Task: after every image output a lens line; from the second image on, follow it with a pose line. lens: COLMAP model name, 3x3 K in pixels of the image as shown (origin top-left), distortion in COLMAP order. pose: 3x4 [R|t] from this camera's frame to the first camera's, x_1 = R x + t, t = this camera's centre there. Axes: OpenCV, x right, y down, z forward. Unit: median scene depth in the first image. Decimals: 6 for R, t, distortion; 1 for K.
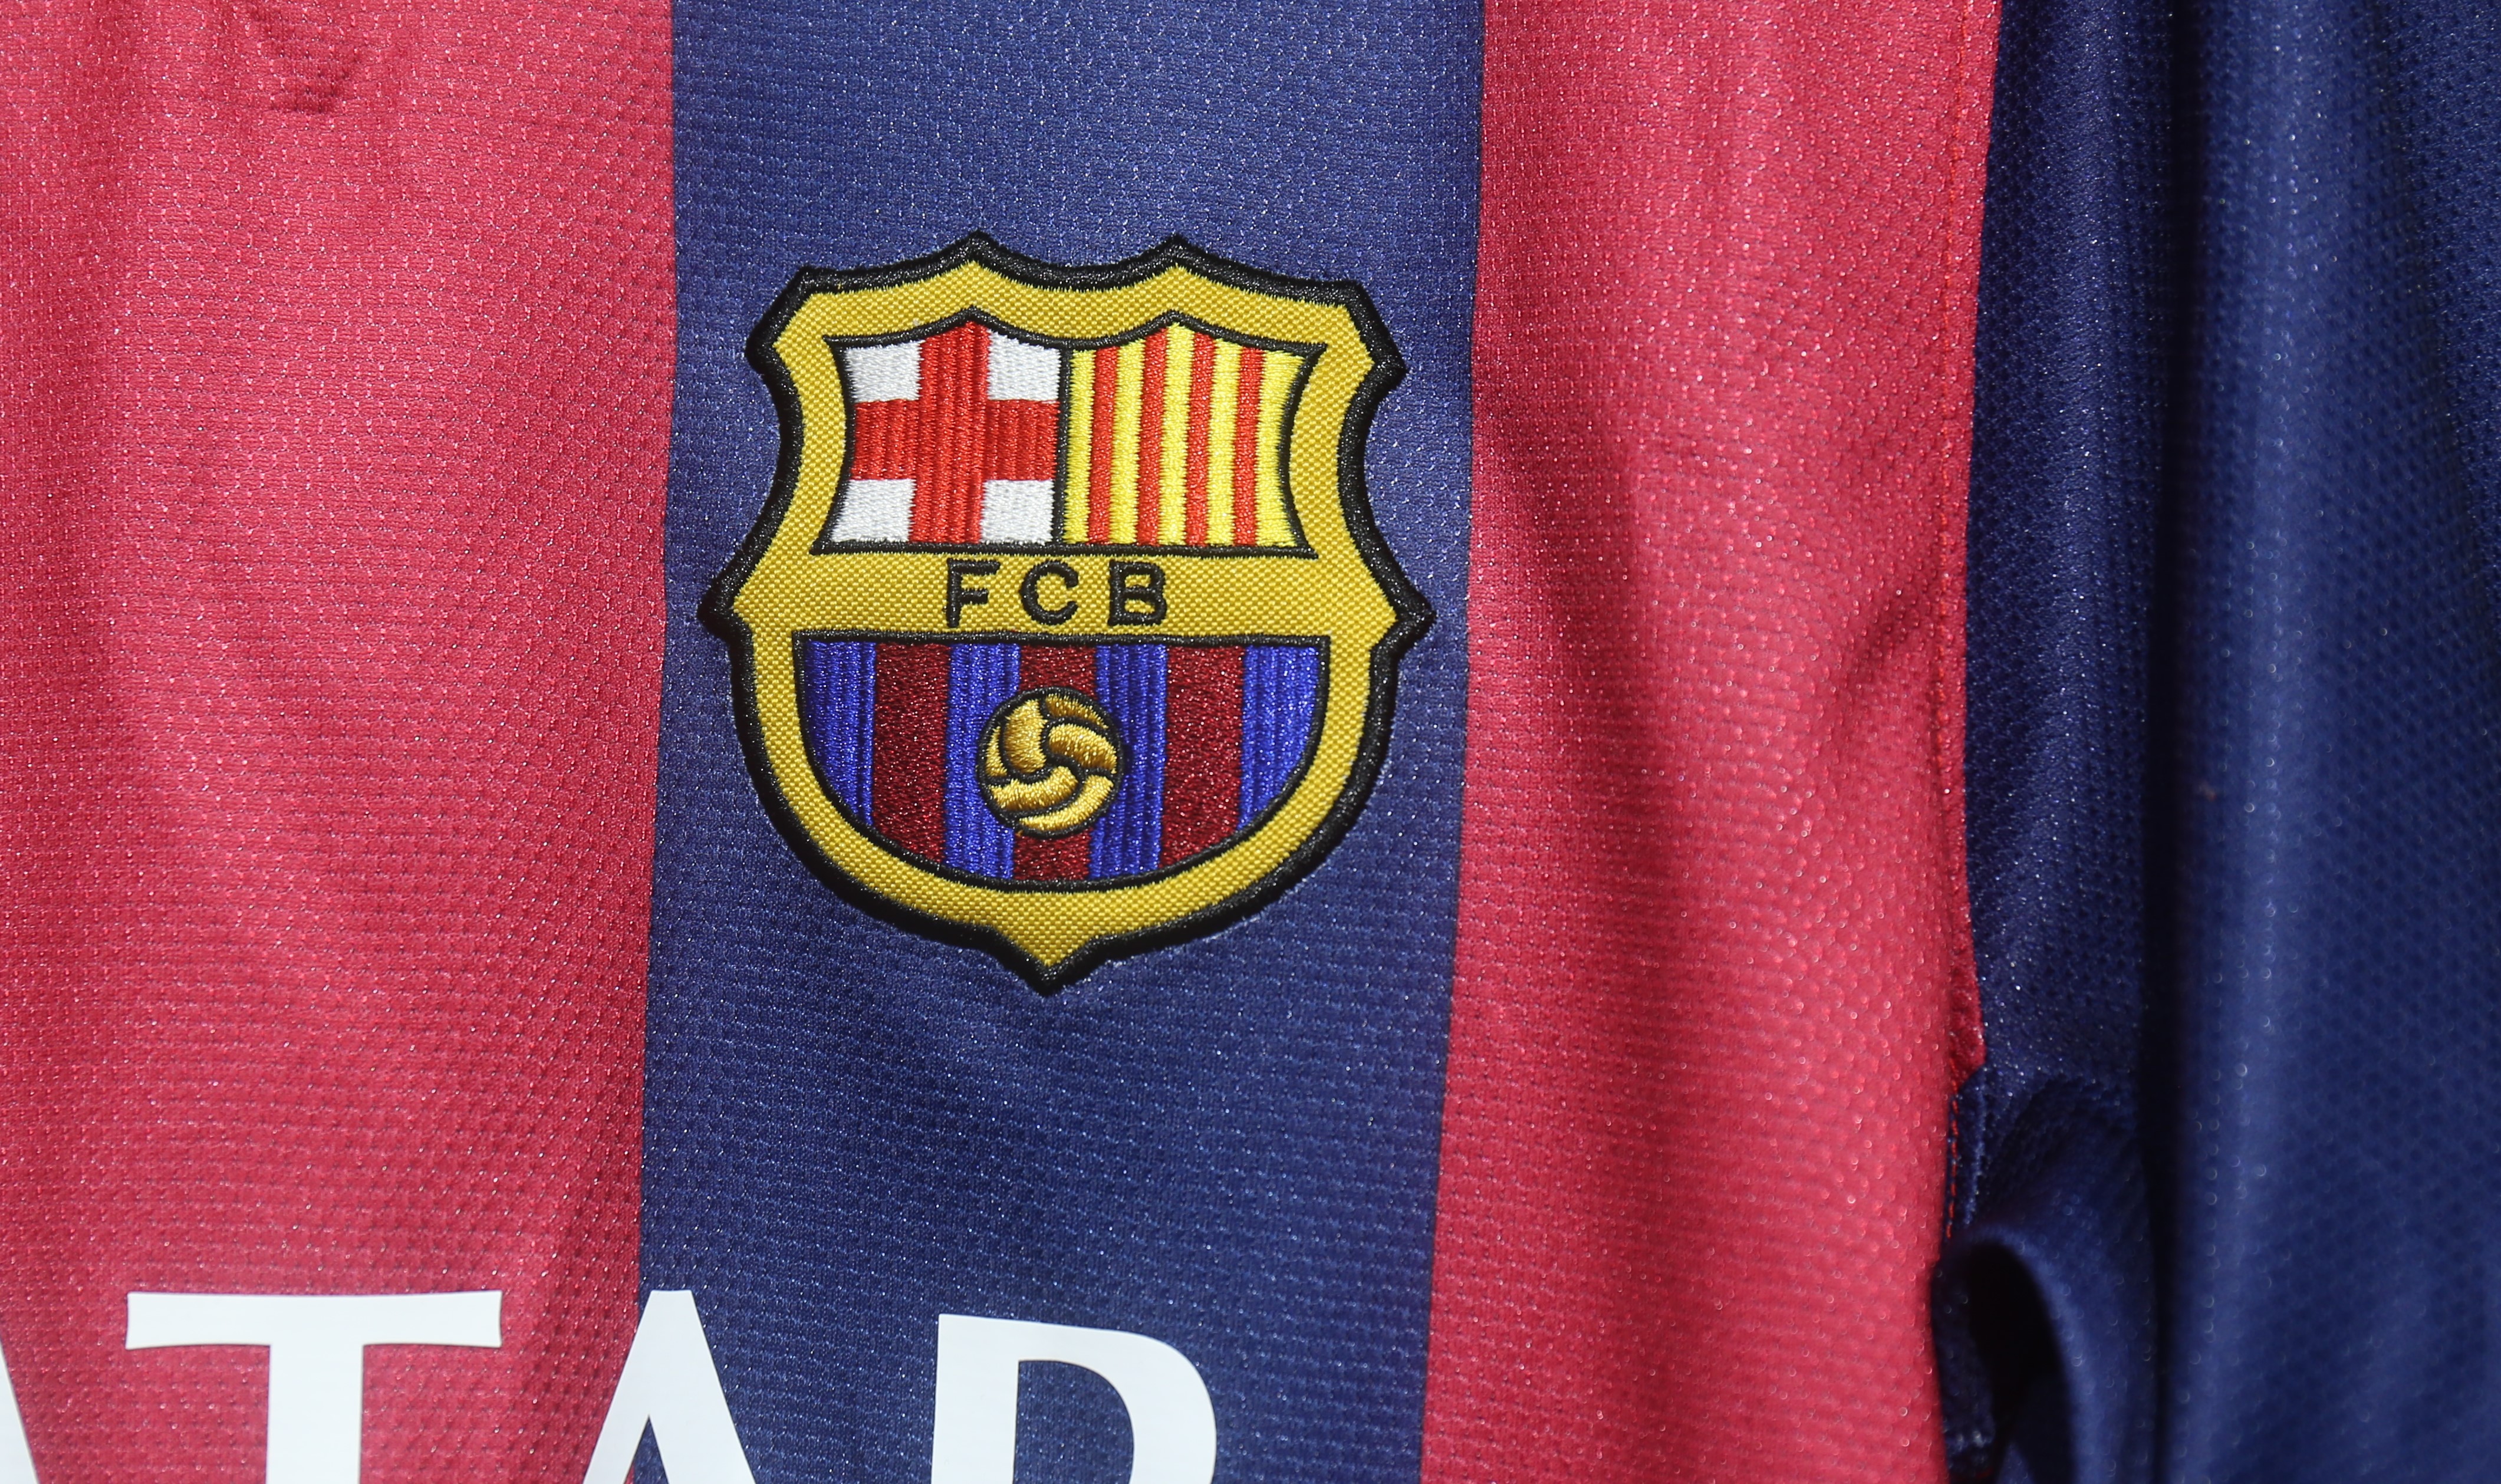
lens RADIAL K [[4036.1, 0, 1250.5], [0, 4036.1, 742.0], [0, 0, 1]] dist [-0.008466, -0.010712]
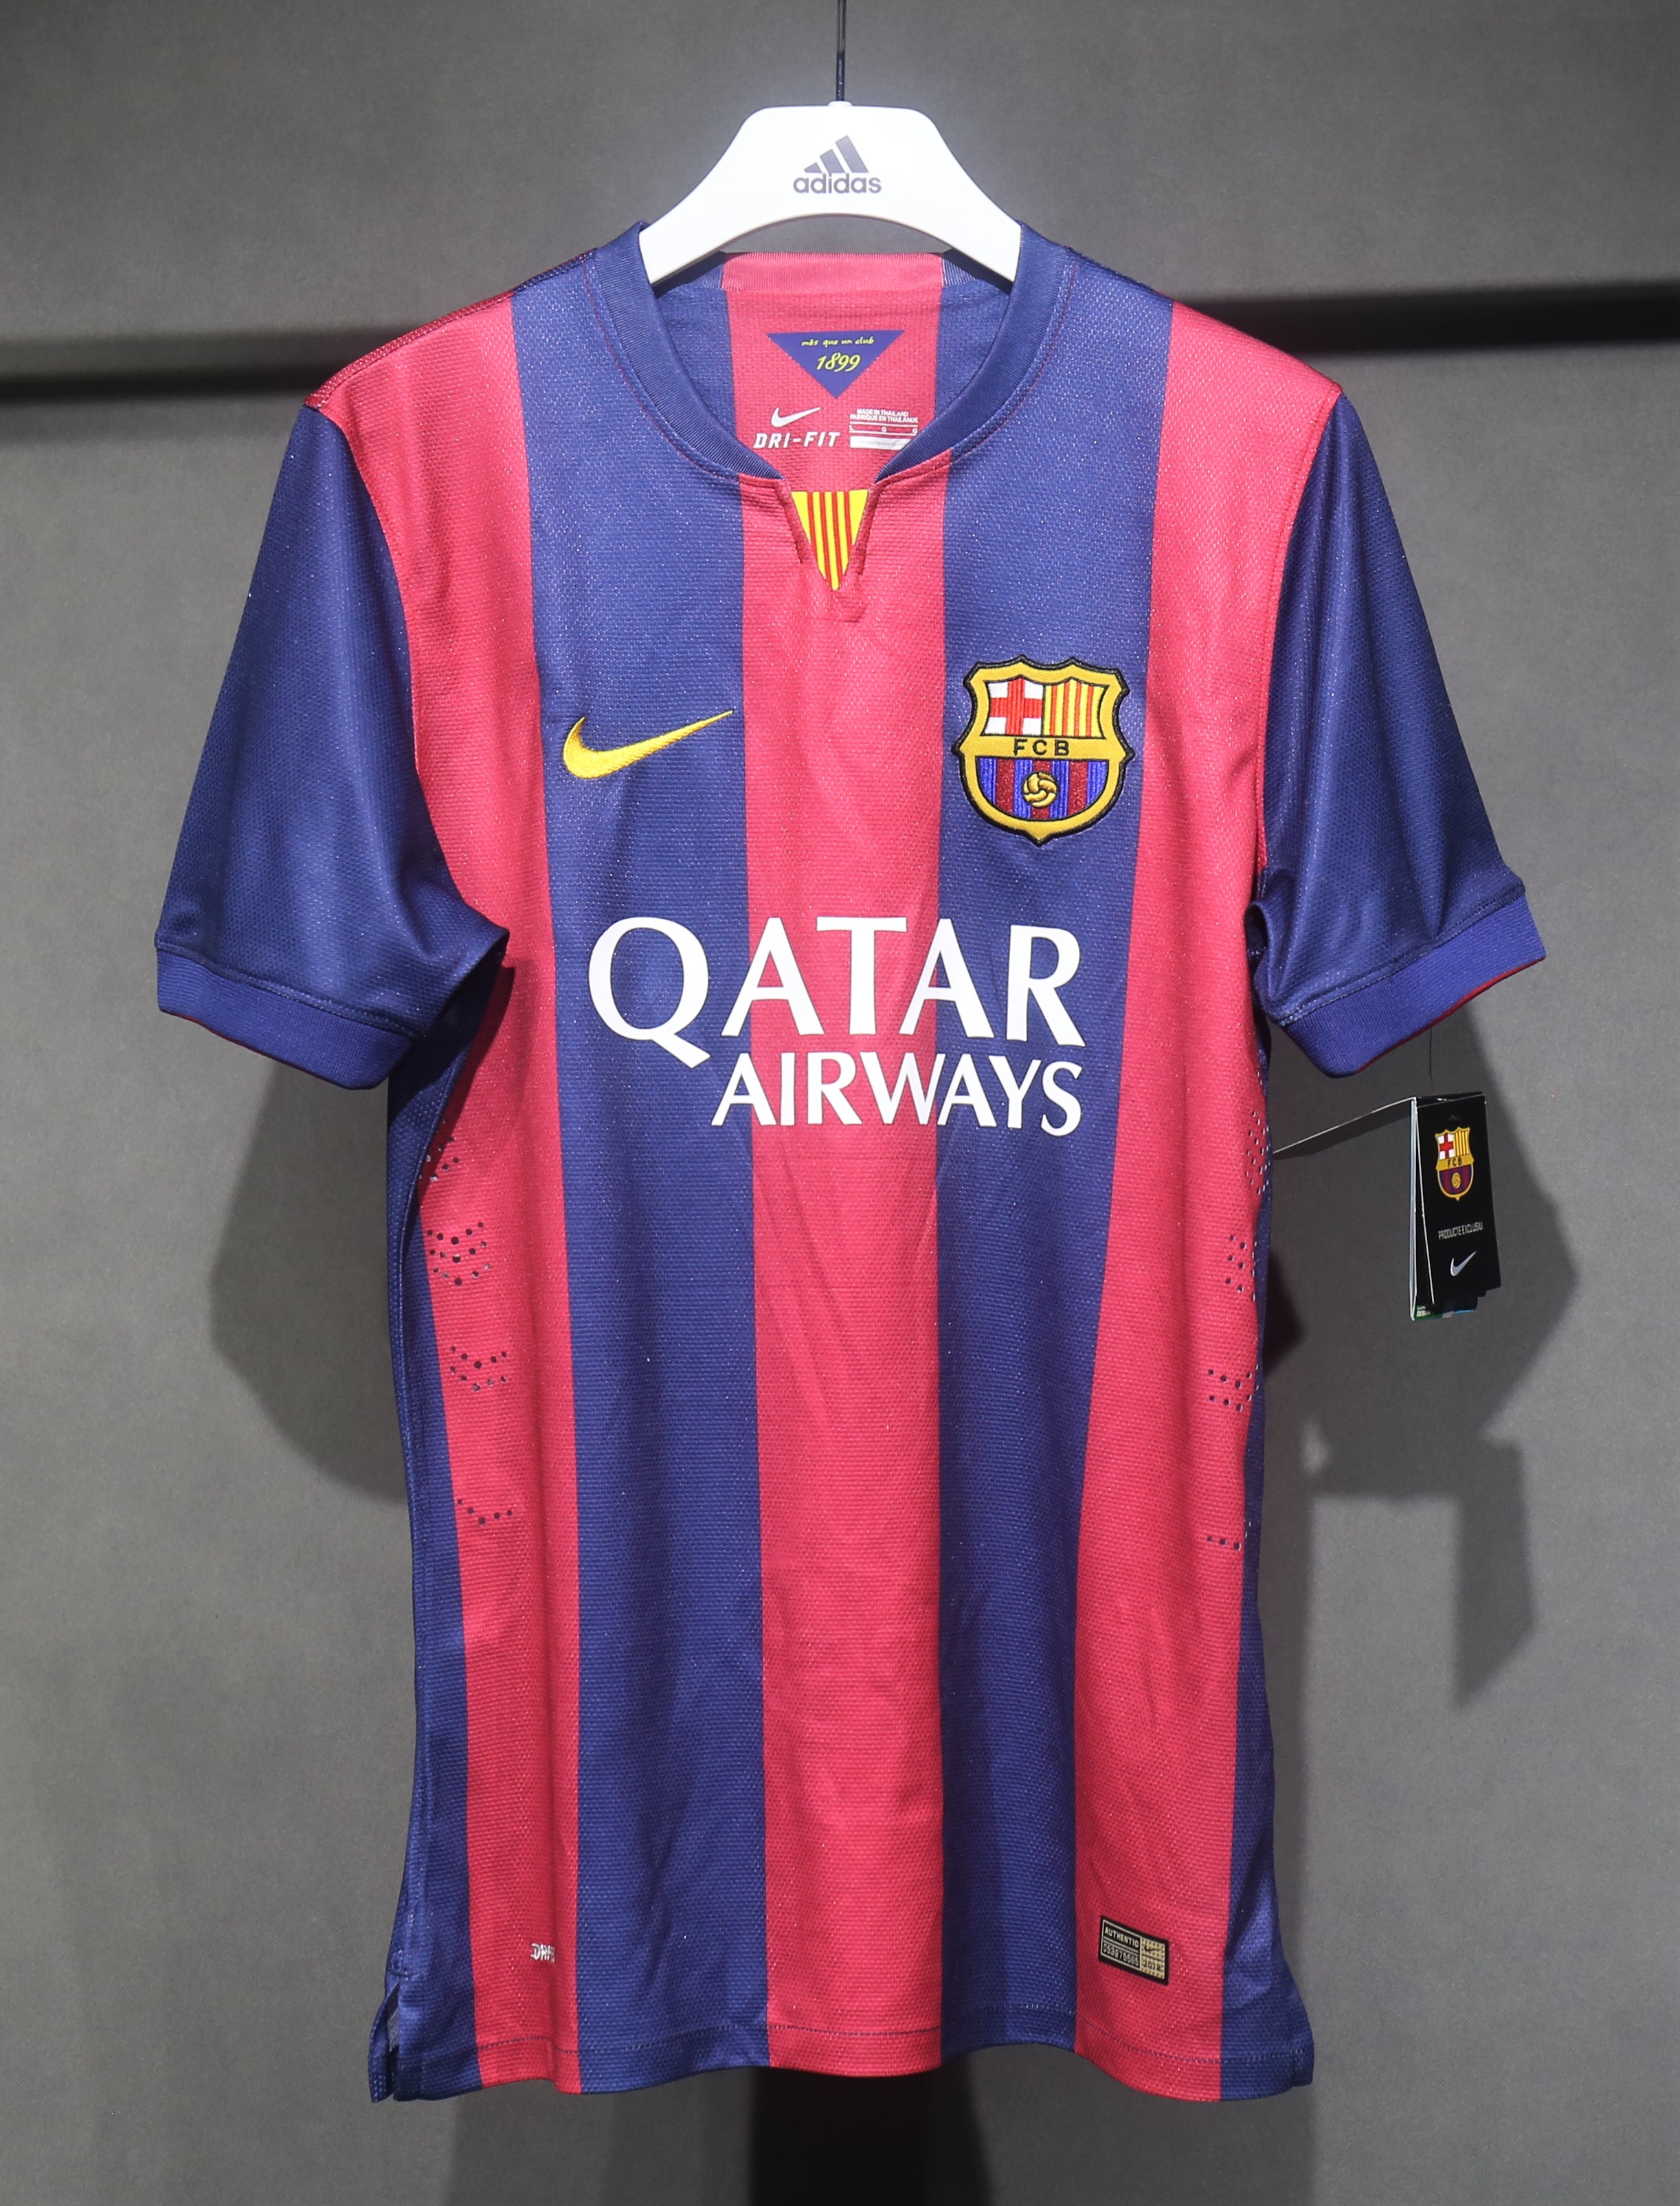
lens RADIAL K [[3820.5, 0, 840.0], [0, 3820.5, 1103.0], [0, 0, 1]] dist [-0.008737, 0.173573]
pose [[0.996815, 0.012369, -0.078780, 0.056095], [-0.001748, 0.991050, 0.133482, -0.193711], [0.079726, -0.132919, 0.987915, -2.830238]]
